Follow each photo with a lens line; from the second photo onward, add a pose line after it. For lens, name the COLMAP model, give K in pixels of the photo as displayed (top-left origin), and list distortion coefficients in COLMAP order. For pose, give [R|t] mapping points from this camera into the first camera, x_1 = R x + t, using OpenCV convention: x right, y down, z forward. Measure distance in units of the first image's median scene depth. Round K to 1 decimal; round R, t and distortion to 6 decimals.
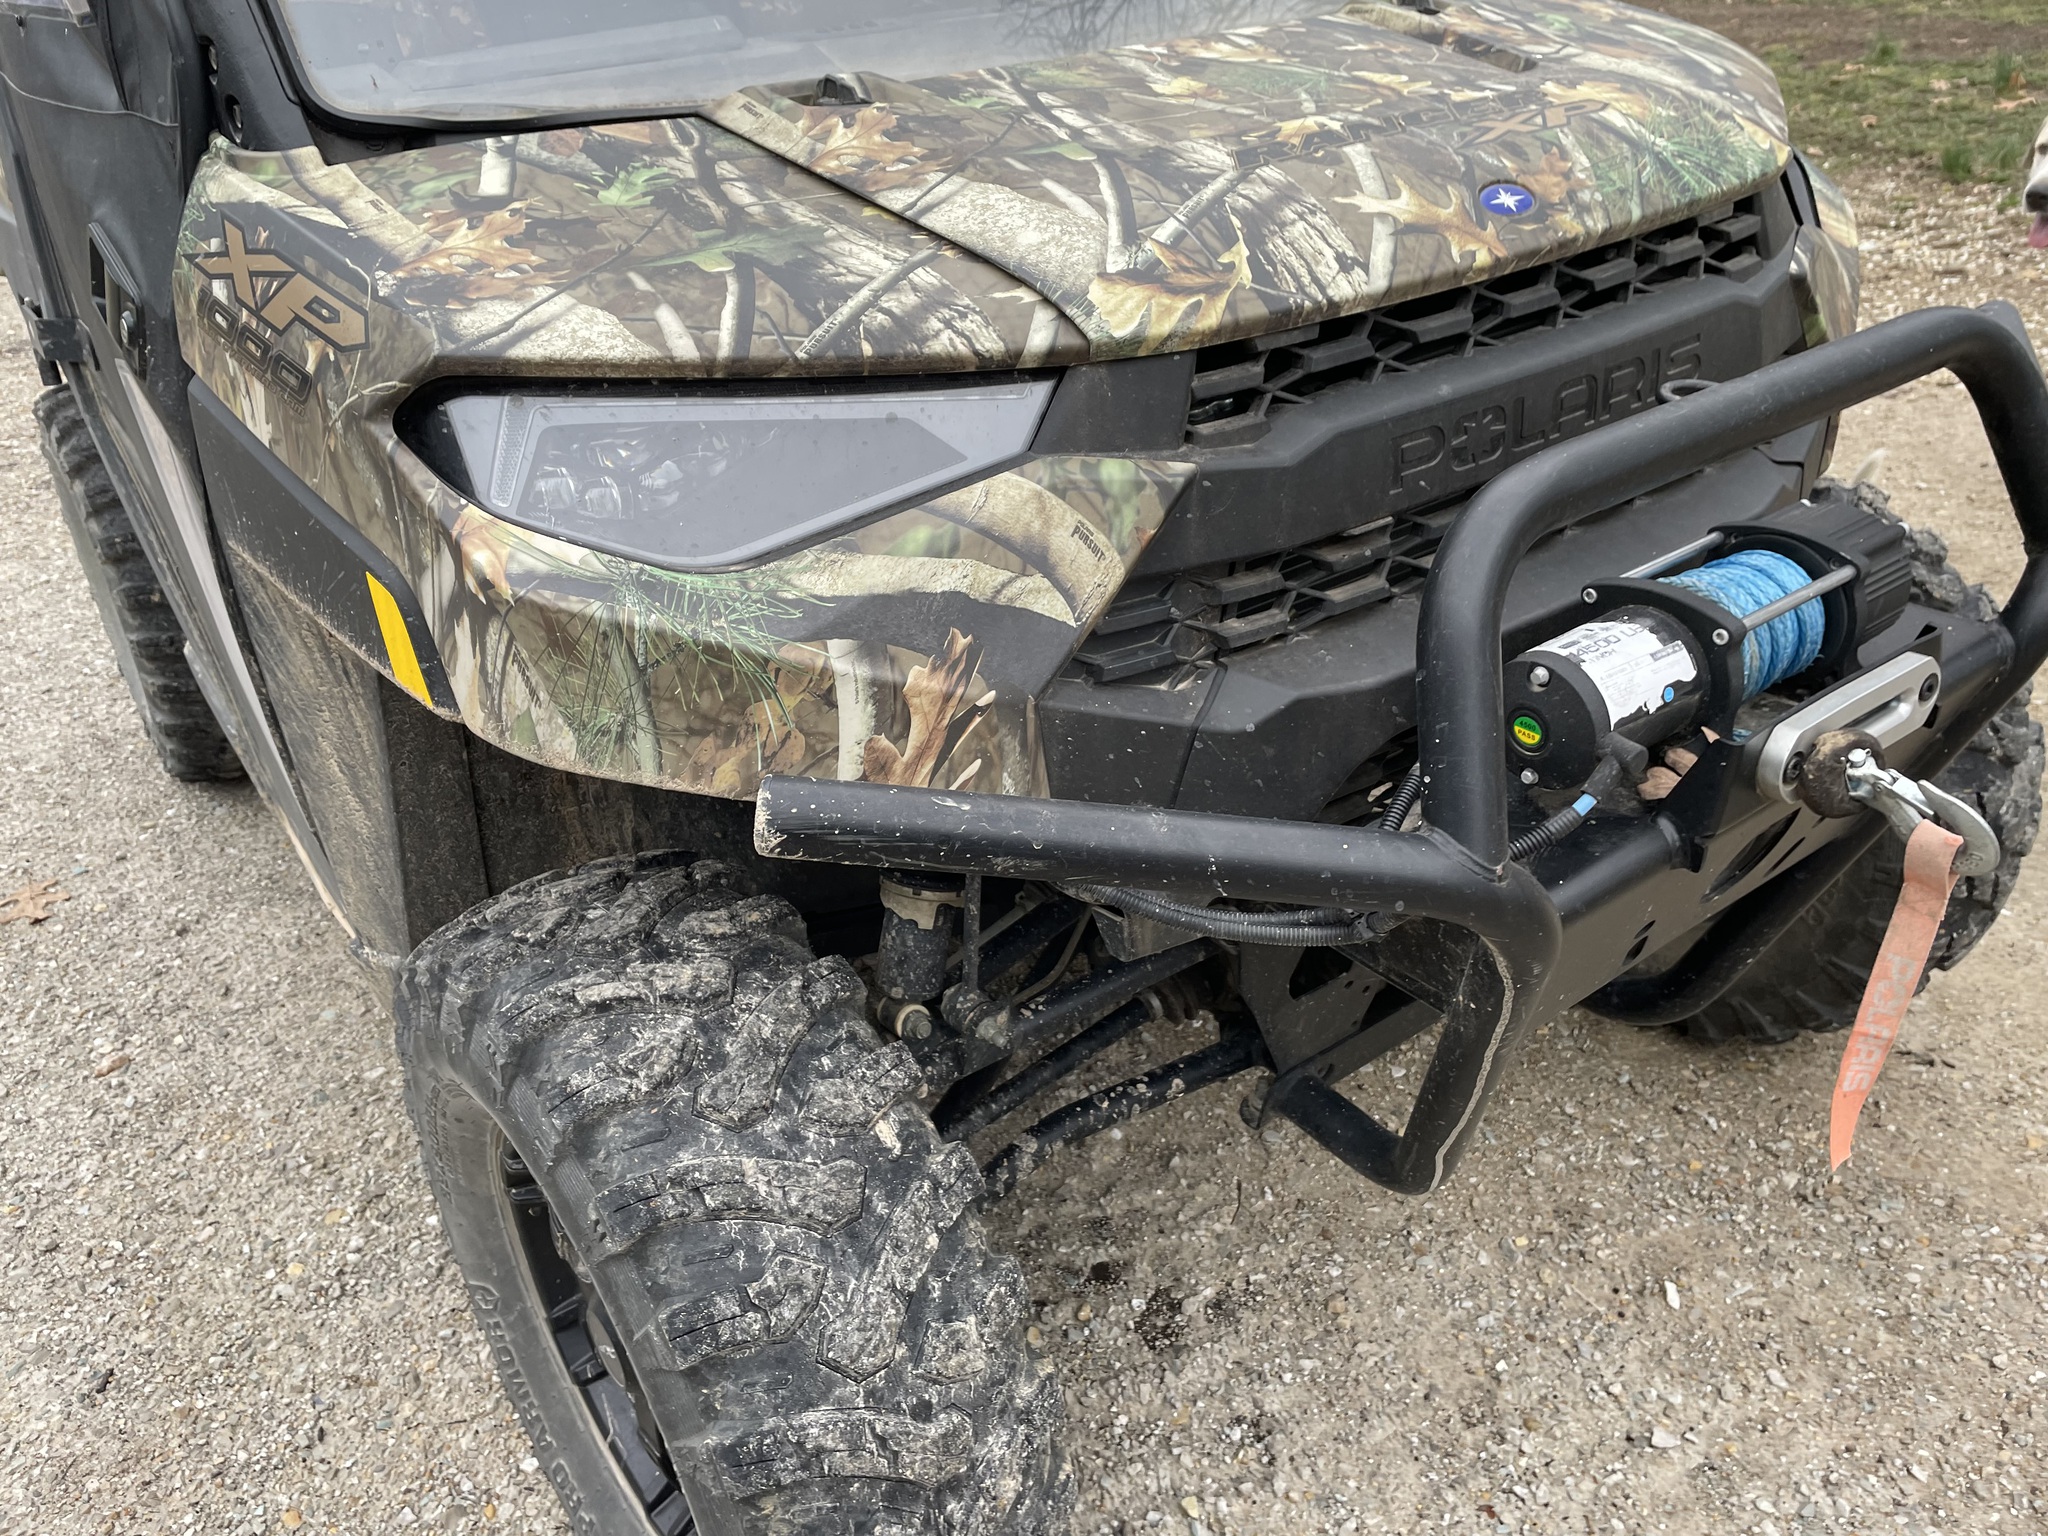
lens RADIAL K [[1539.2, 0, 1002.5], [0, 1539.2, 738.4], [0, 0, 1]] dist [0.096747, -0.128265]
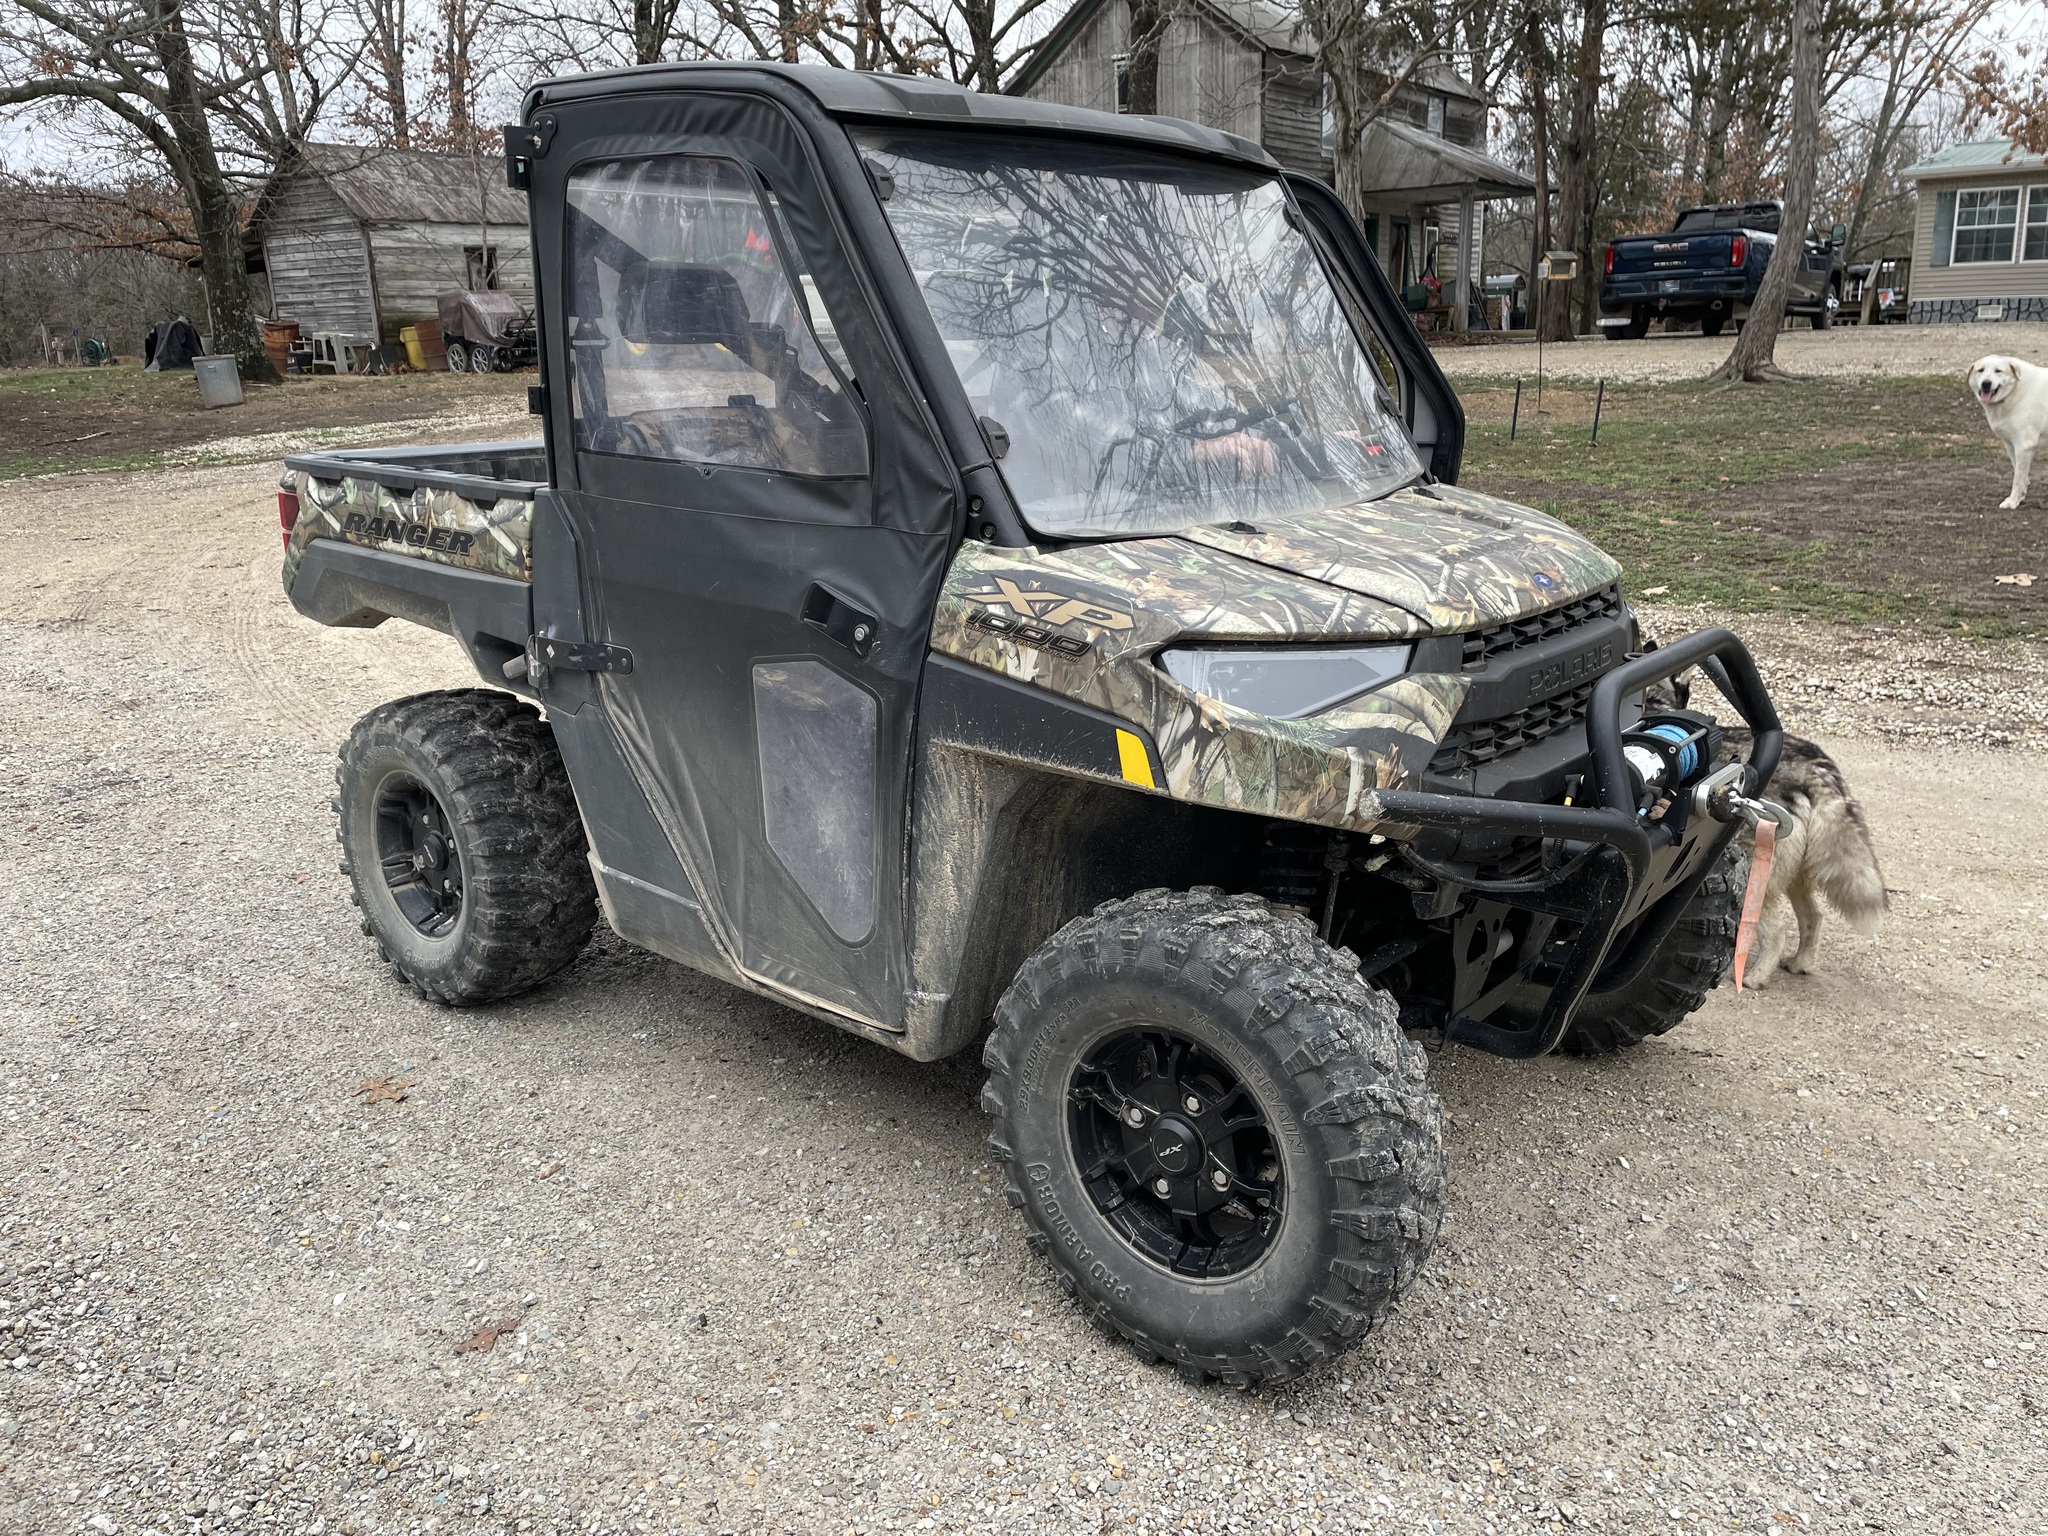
lens RADIAL K [[1537.8, 0, 1027.4], [0, 1537.8, 750.7], [0, 0, 1]] dist [0.087927, -0.115281]
pose [[0.968261, -0.003656, 0.249915, -1.114597], [0.063600, 0.970583, -0.232214, 0.433475], [-0.241714, 0.240739, 0.940010, -1.031973]]
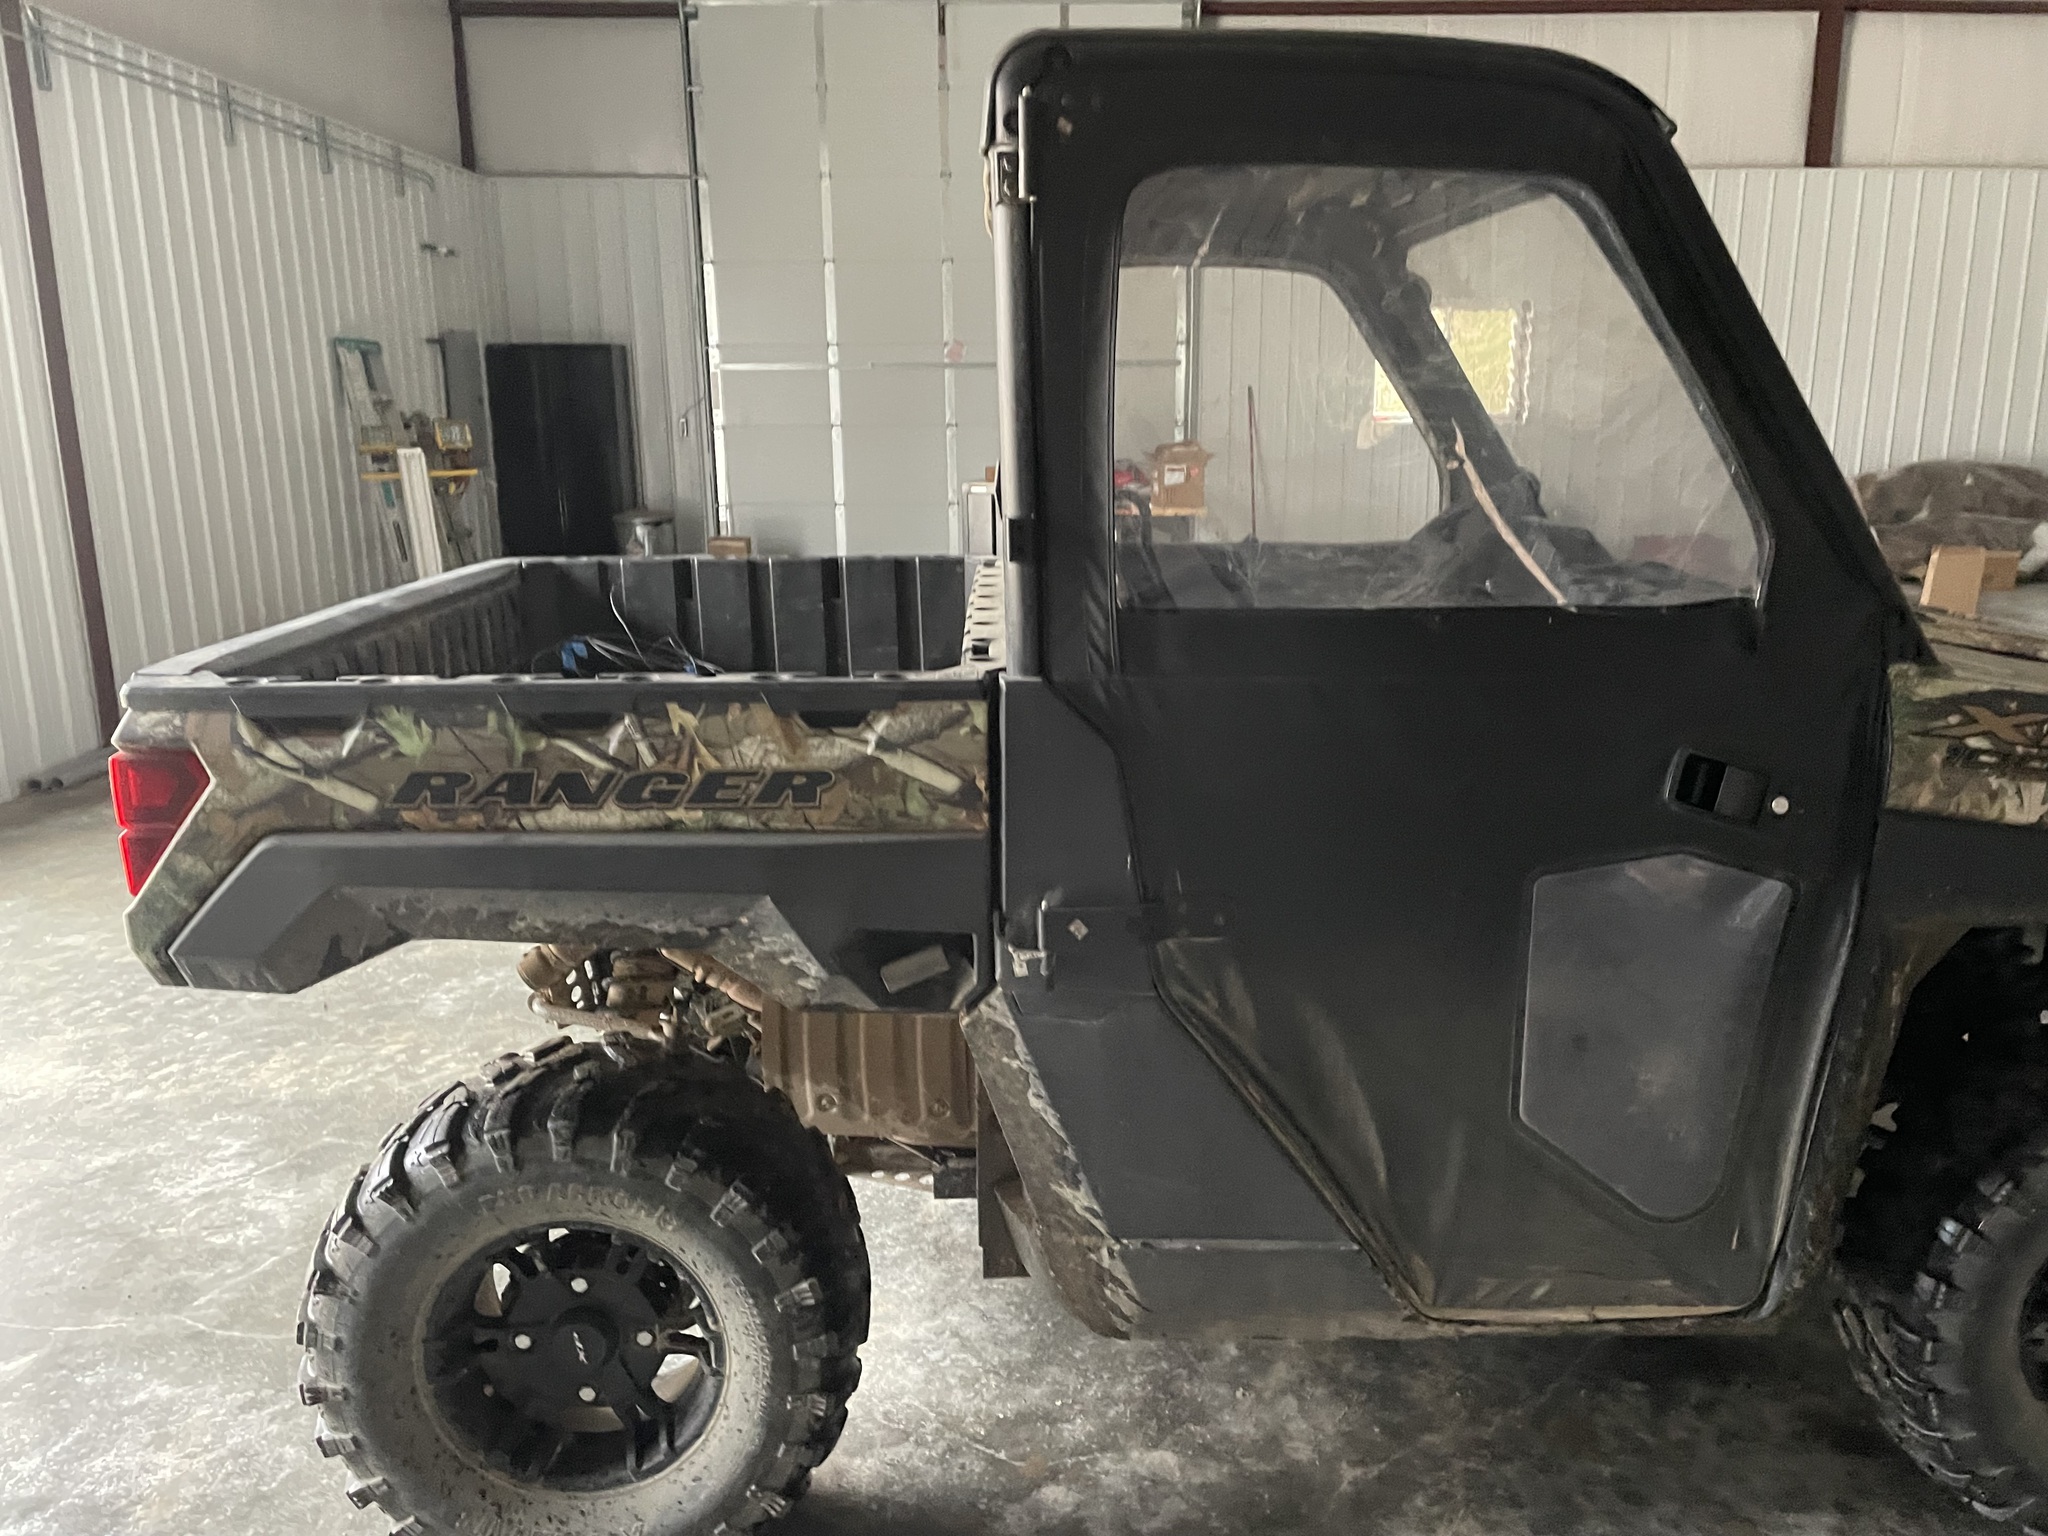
lens RADIAL K [[1549.6, 0, 1031.2], [0, 1549.6, 759.3], [0, 0, 1]] dist [0.098979, -0.131488]
pose [[0.570213, -0.129338, 0.811251, -2.832936], [0.375342, 0.919443, -0.117234, -0.519937], [-0.730737, 0.371345, 0.572824, 0.888585]]
